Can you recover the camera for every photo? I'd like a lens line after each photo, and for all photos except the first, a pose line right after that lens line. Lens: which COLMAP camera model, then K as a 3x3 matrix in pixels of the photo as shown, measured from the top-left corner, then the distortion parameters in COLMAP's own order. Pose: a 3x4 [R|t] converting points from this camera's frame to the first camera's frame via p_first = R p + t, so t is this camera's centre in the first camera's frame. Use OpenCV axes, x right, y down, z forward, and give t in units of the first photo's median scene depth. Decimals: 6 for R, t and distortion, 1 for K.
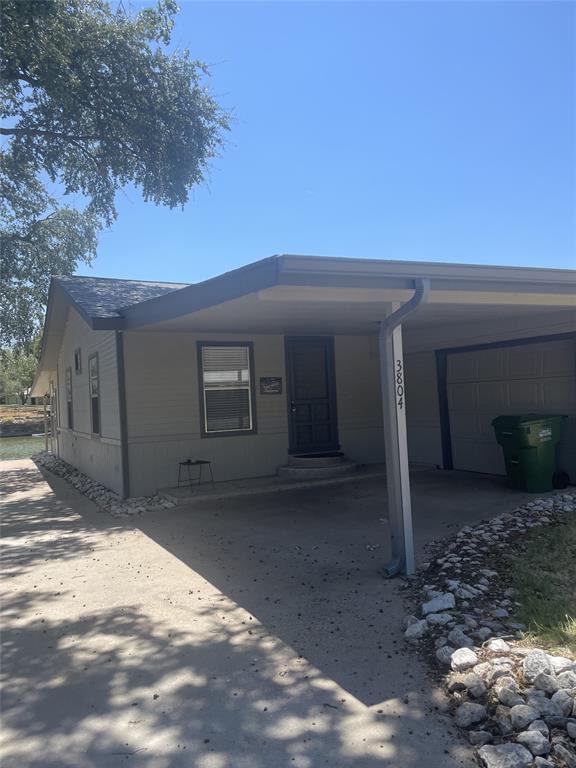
lens RADIAL K [[578.6, 0, 285.8], [0, 578.6, 385.3], [0, 0, 1]] dist [0.032820, -0.021867]
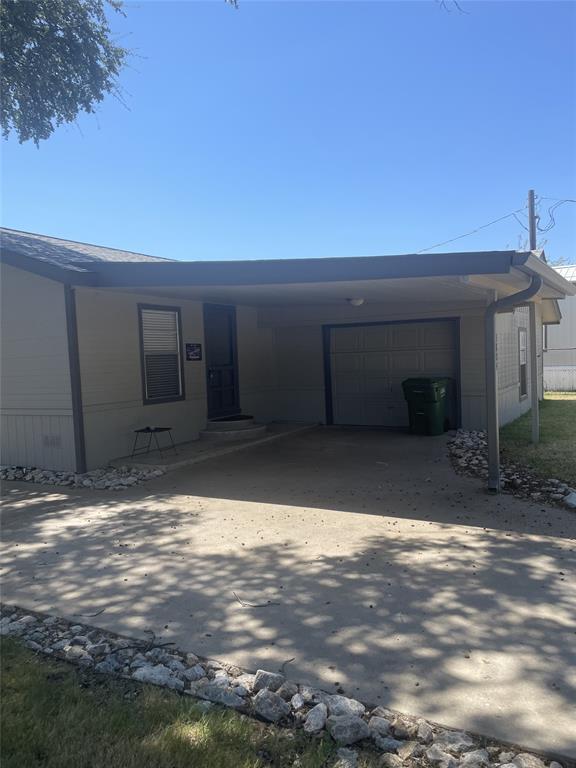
lens RADIAL K [[578.6, 0, 294.2], [0, 578.6, 388.1], [0, 0, 1]] dist [0.032820, -0.021867]
pose [[0.830053, -0.016342, 0.557446, -0.455961], [-0.014060, 0.998640, 0.050211, 0.010707], [-0.557508, -0.049516, 0.828694, 0.062629]]
